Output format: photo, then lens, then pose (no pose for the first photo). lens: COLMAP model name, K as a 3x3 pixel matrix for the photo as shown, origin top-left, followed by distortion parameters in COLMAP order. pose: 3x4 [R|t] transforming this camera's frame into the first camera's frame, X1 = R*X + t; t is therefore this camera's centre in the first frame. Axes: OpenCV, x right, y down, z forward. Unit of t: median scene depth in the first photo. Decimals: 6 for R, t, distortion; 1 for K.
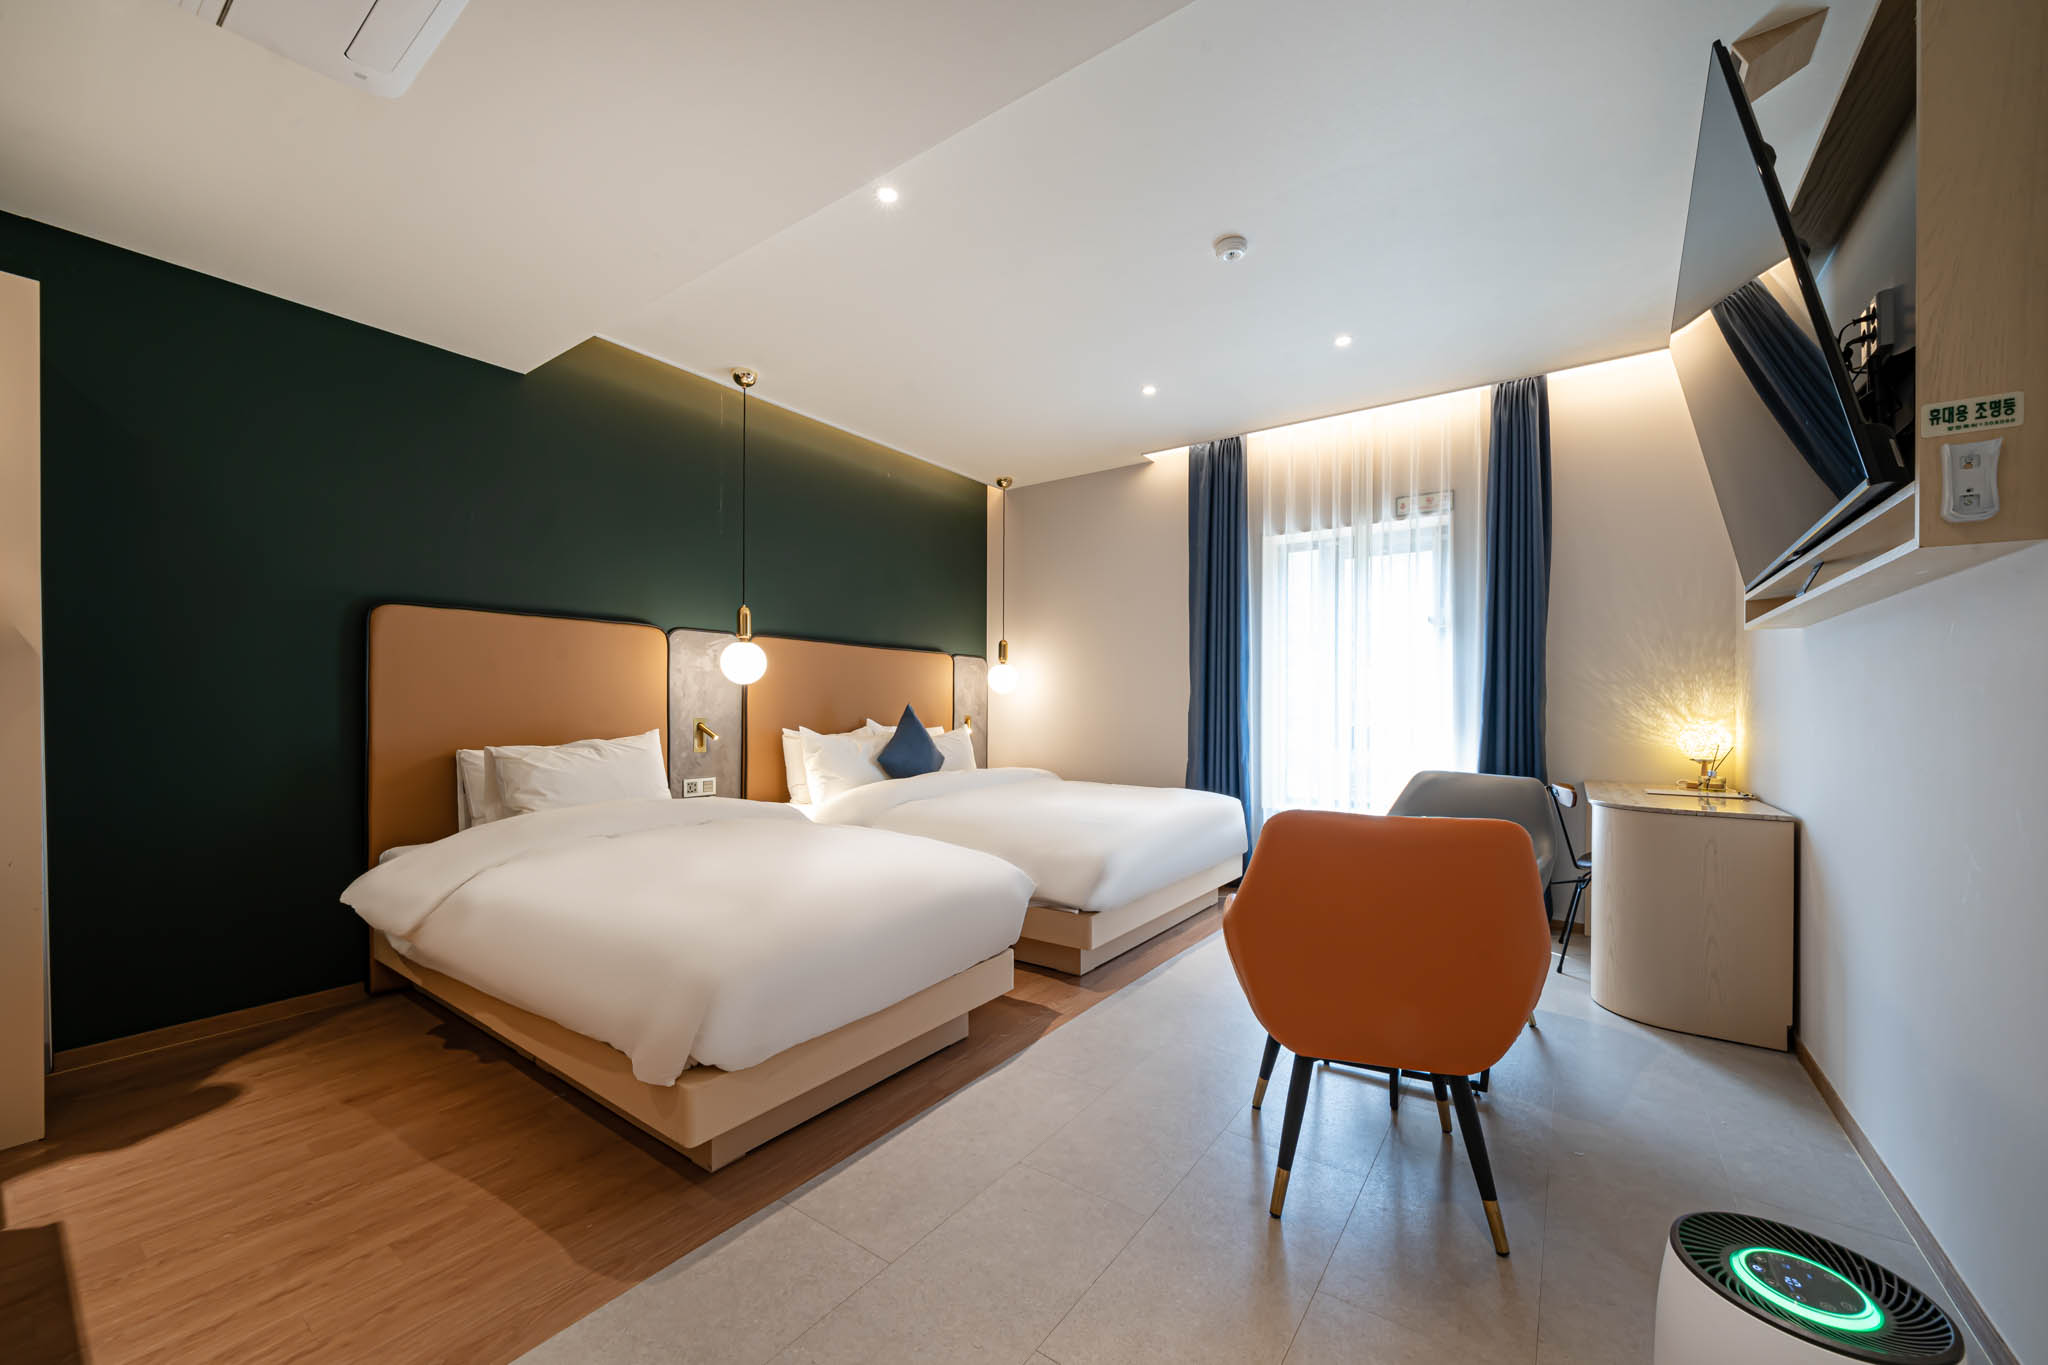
lens RADIAL K [[777.9, 0, 1017.8], [0, 777.9, 700.0], [0, 0, 1]] dist [0.013255, 0.000040]
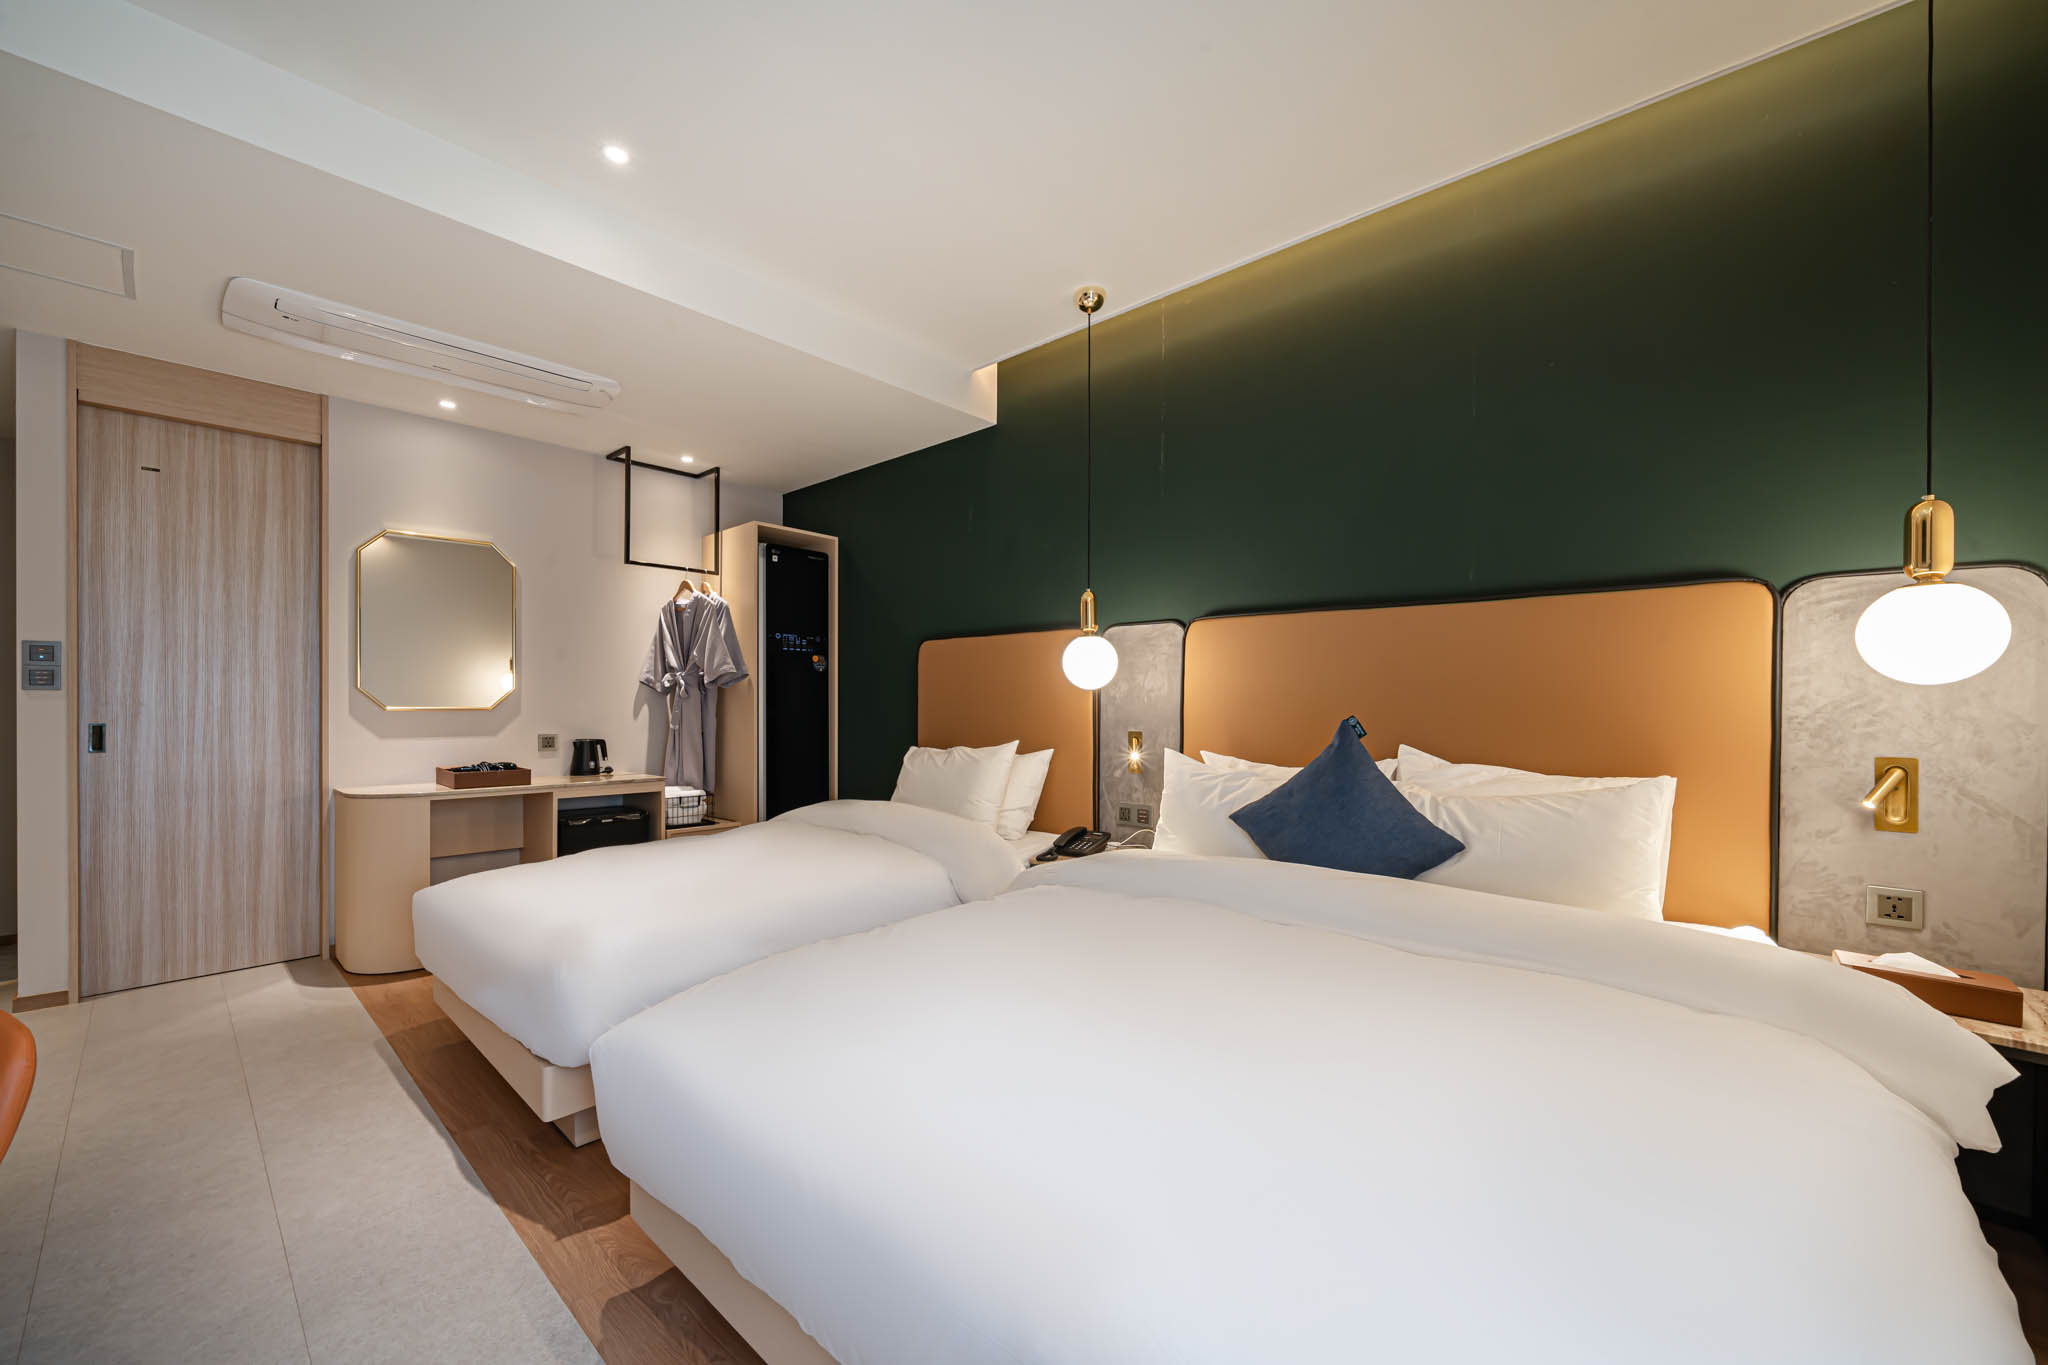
lens RADIAL K [[777.9, 0, 1017.8], [0, 777.9, 700.0], [0, 0, 1]] dist [0.013255, 0.000040]
pose [[-0.114974, -0.003230, -0.993363, 0.439569], [0.006078, 0.999974, -0.003955, -0.006789], [0.993350, -0.006493, -0.114952, 1.010814]]
